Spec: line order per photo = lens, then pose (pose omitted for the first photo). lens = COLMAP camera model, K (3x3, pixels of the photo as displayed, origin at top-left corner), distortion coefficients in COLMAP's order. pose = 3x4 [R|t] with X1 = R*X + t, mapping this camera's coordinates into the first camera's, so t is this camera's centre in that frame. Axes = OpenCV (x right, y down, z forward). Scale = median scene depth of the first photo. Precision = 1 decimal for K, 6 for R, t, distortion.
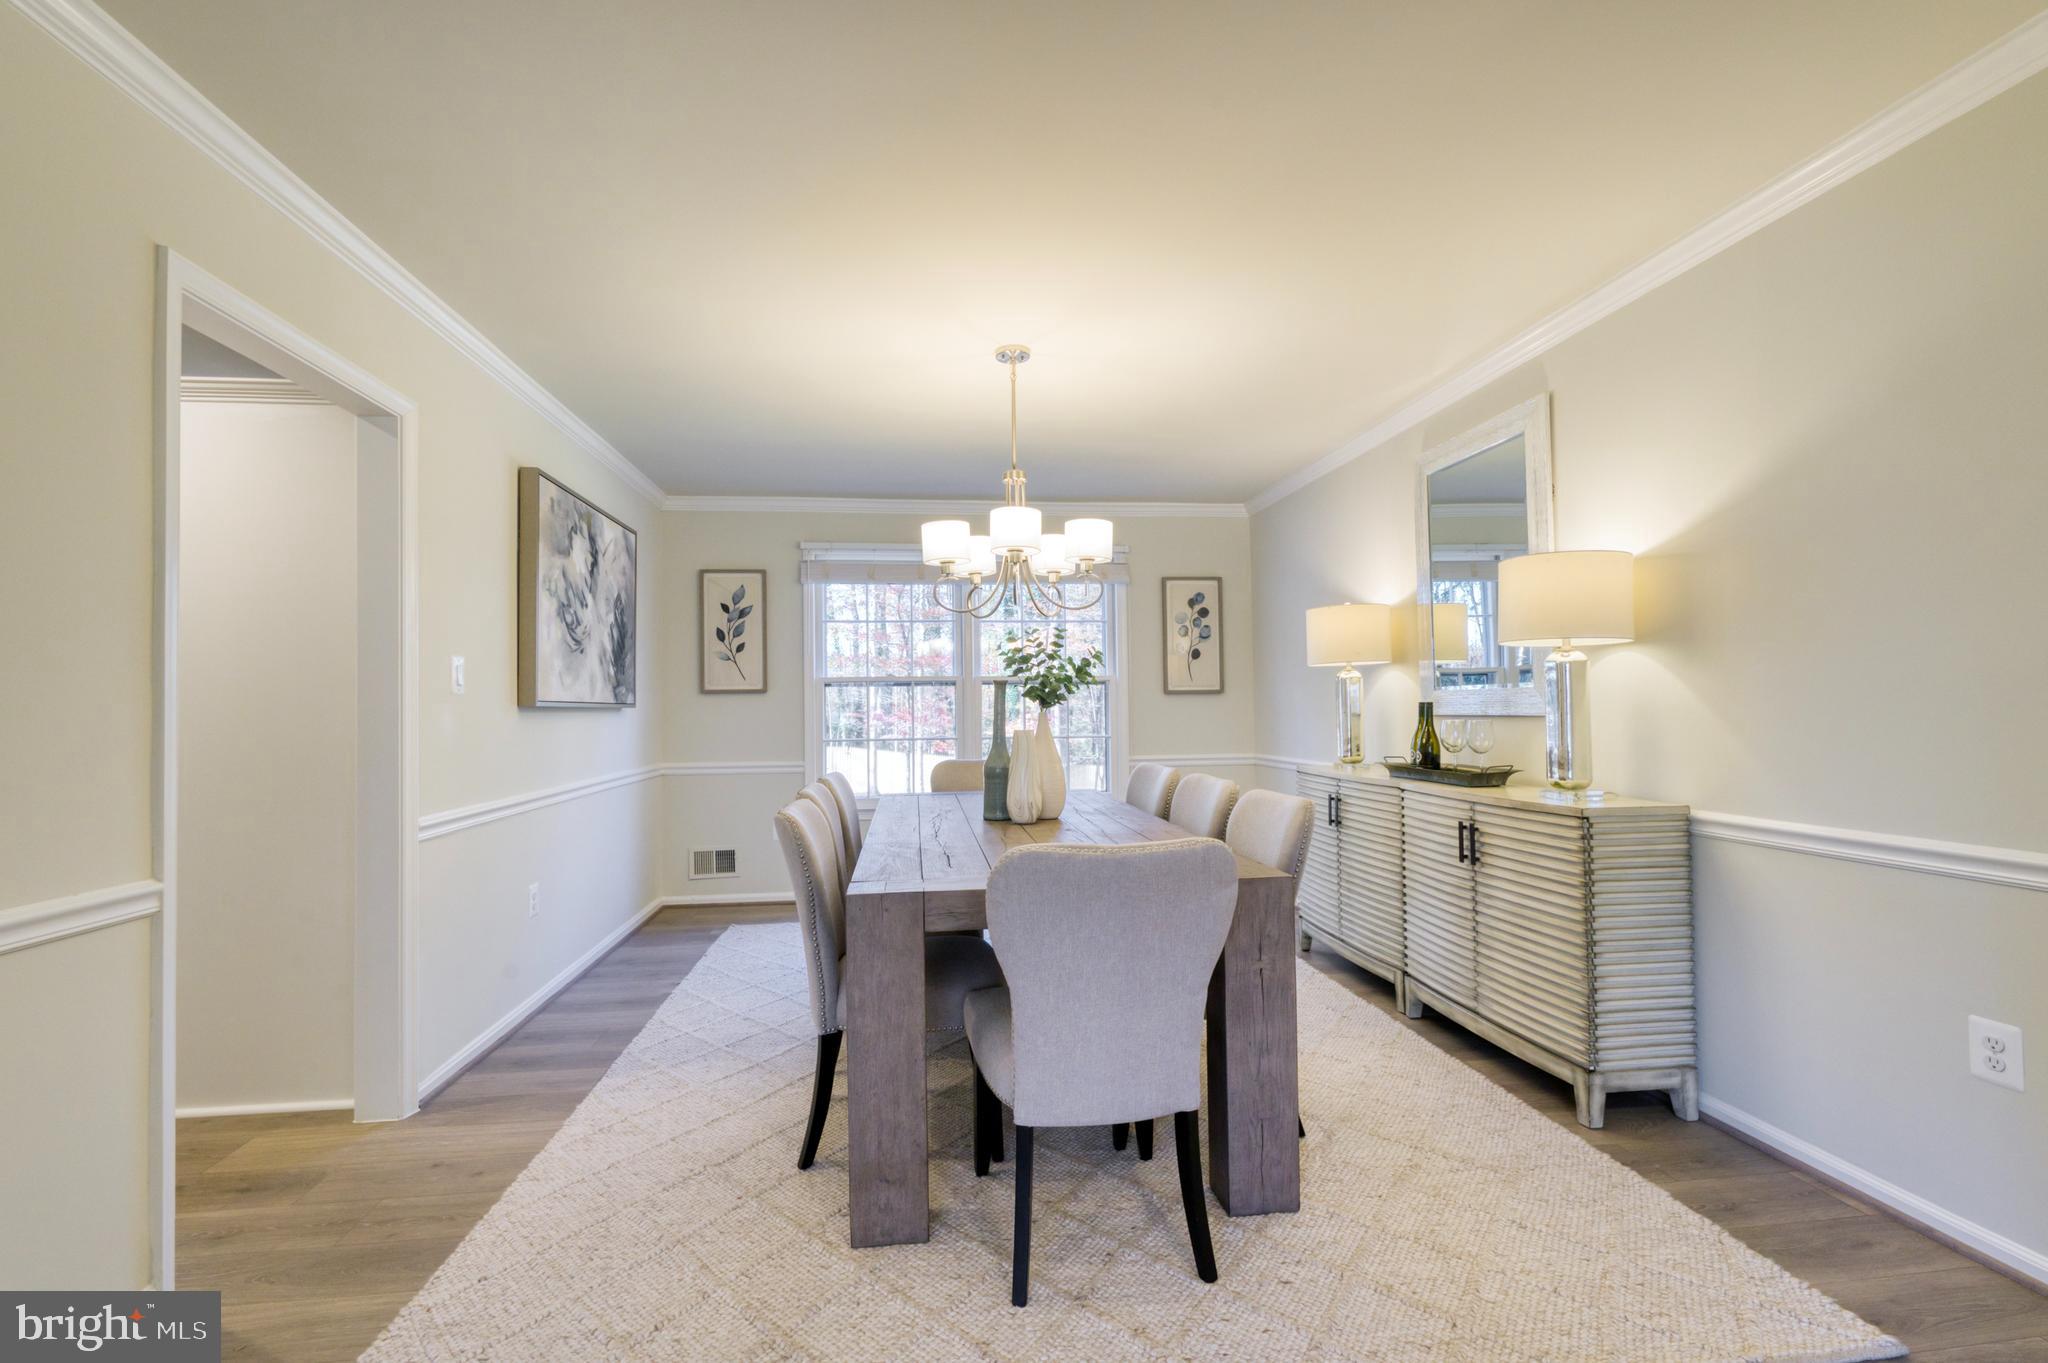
lens RADIAL K [[908.5, 0, 1015.8], [0, 908.5, 694.7], [0, 0, 1]] dist [0.004369, 0.000036]
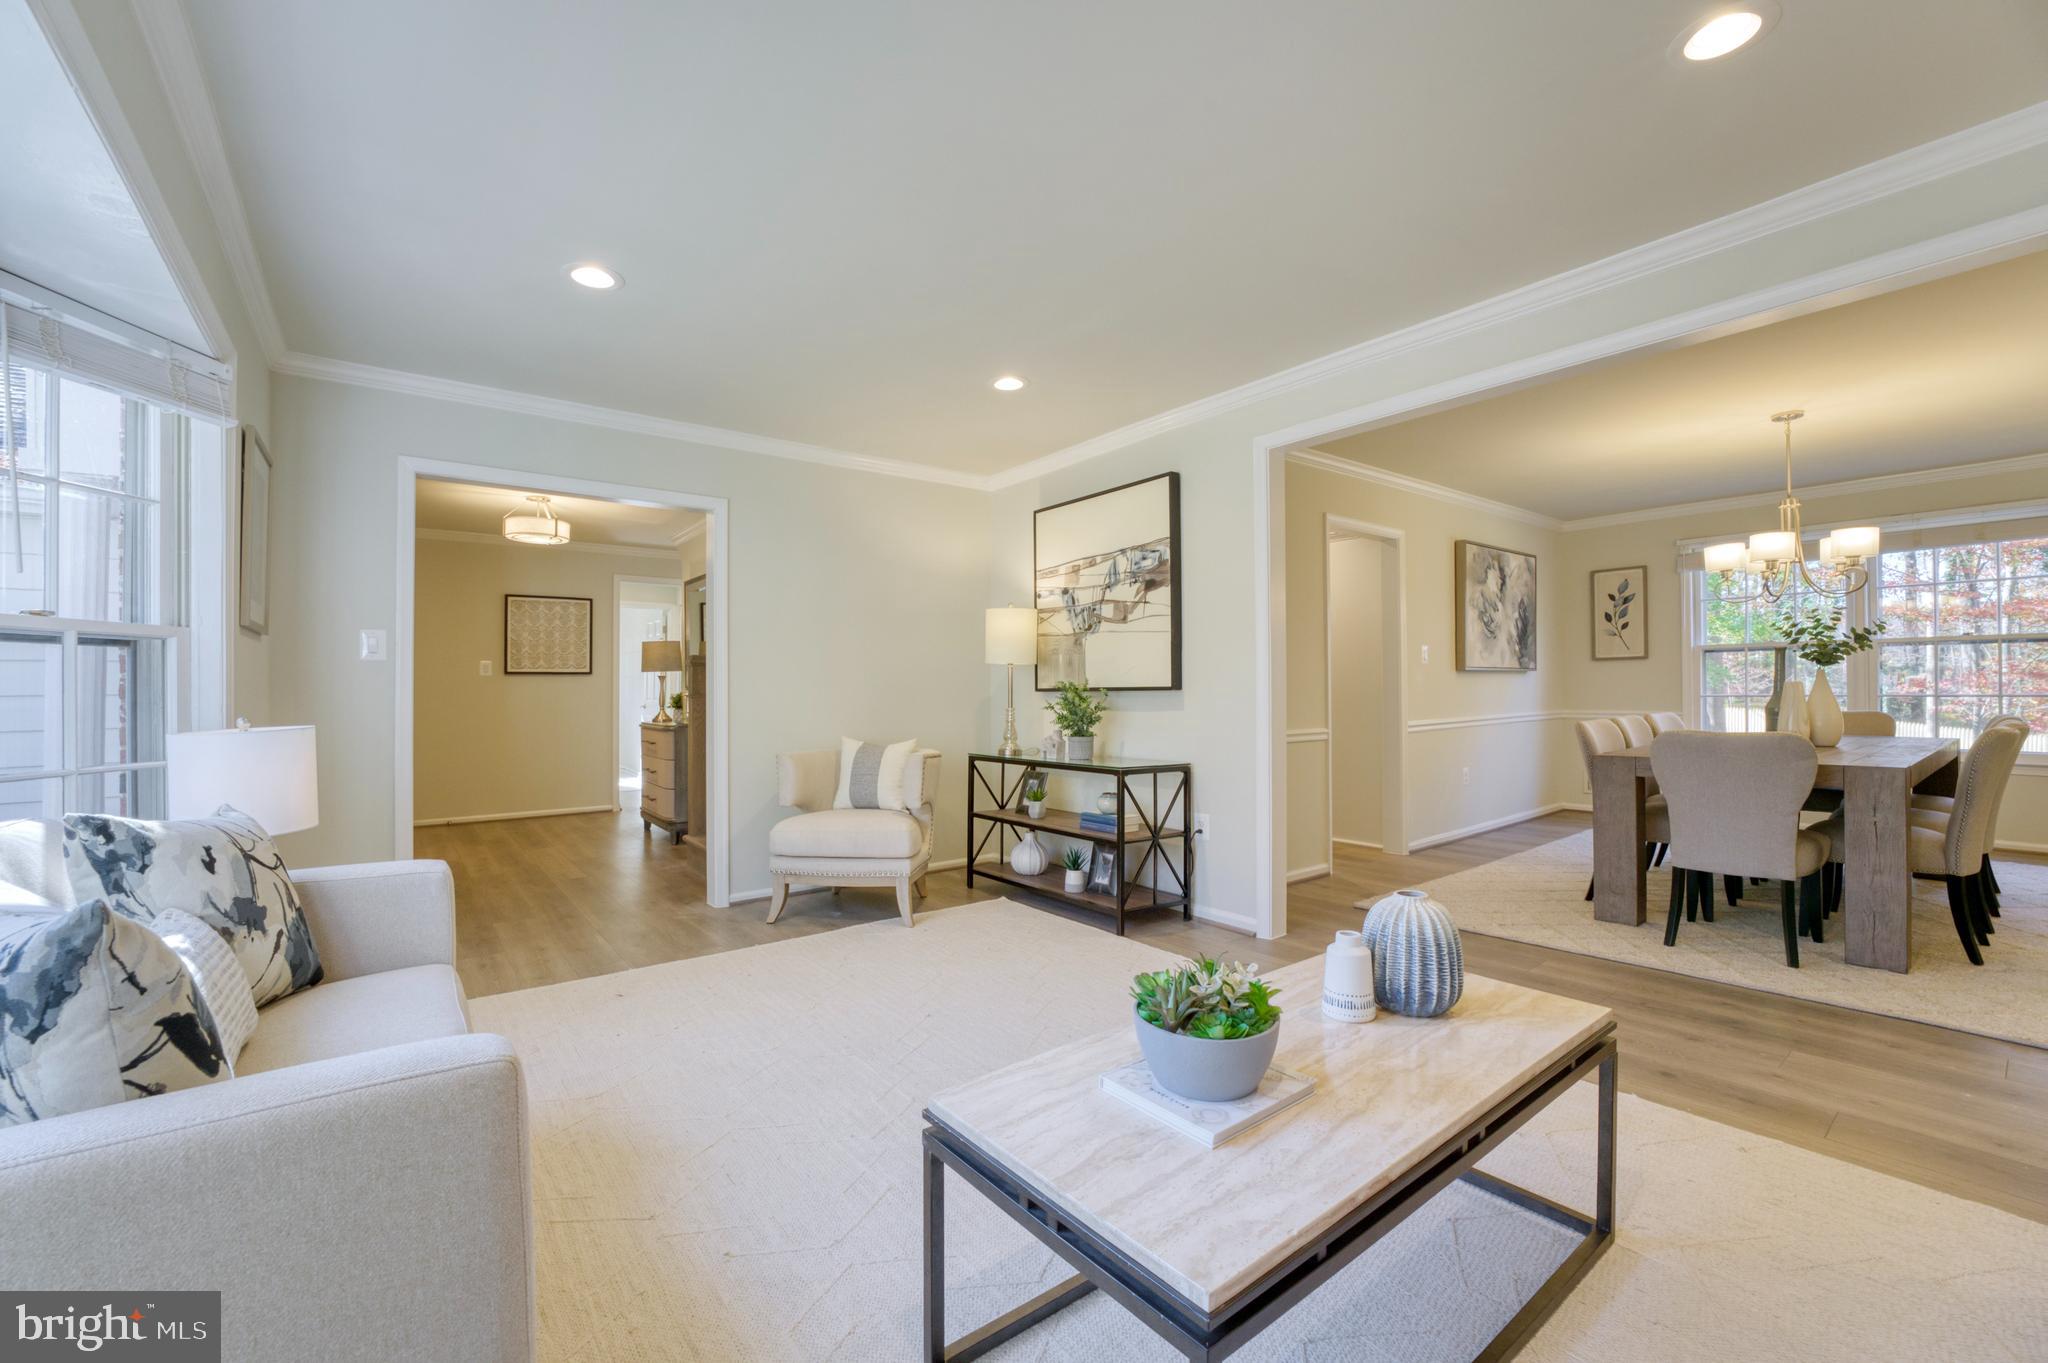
lens RADIAL K [[815.9, 0, 1015.7], [0, 815.9, 685.0], [0, 0, 1]] dist [-0.023451, 0.000485]
pose [[0.514117, 0.002684, -0.857716, 0.370710], [0.018973, 0.999715, 0.014501, 0.002203], [0.857510, -0.023729, 0.513920, -0.563444]]
